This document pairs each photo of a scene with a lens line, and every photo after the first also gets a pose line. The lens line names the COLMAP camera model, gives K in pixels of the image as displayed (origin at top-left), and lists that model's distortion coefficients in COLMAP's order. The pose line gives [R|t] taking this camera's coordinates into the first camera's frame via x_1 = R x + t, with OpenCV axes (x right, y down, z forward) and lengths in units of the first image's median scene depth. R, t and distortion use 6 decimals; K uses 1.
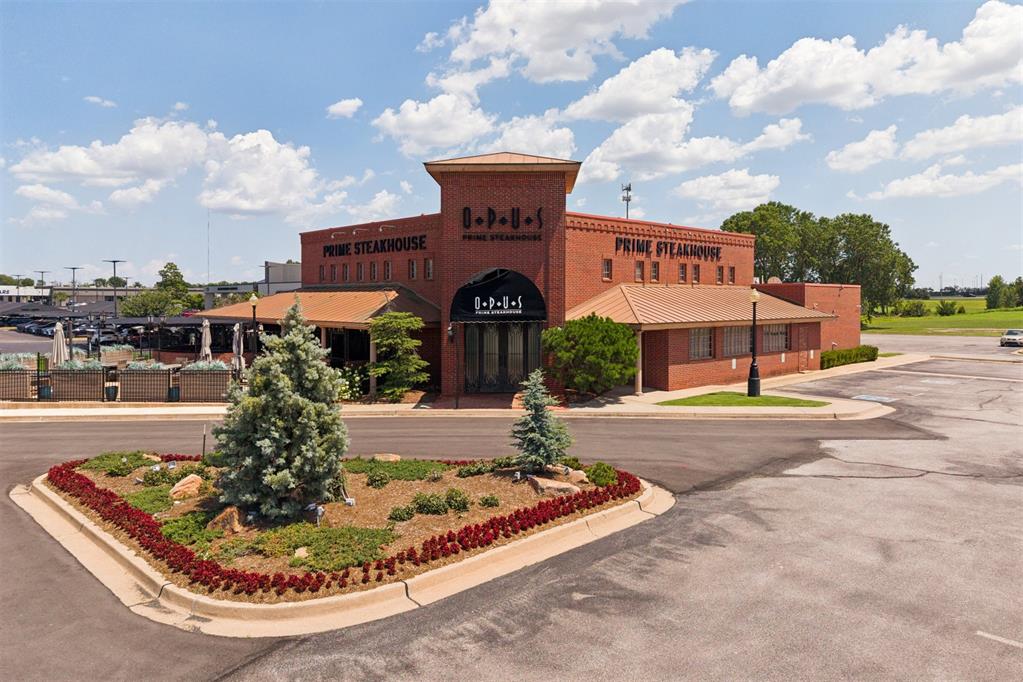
lens RADIAL K [[685.2, 0, 515.1], [0, 685.2, 290.9], [0, 0, 1]] dist [0.047080, -0.058352]
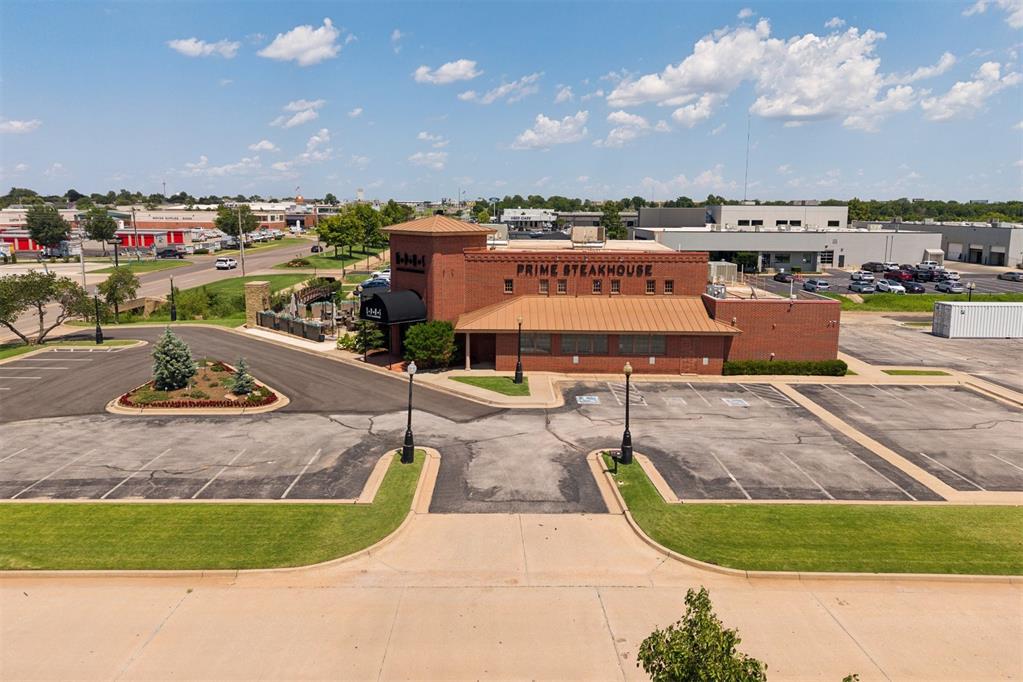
lens RADIAL K [[685.2, 0, 515.1], [0, 685.2, 290.9], [0, 0, 1]] dist [0.047080, -0.058352]
pose [[0.714271, 0.096518, -0.693182, 1.275070], [-0.001825, 0.990699, 0.136063, -0.240451], [0.699867, -0.095921, 0.707803, -0.083573]]
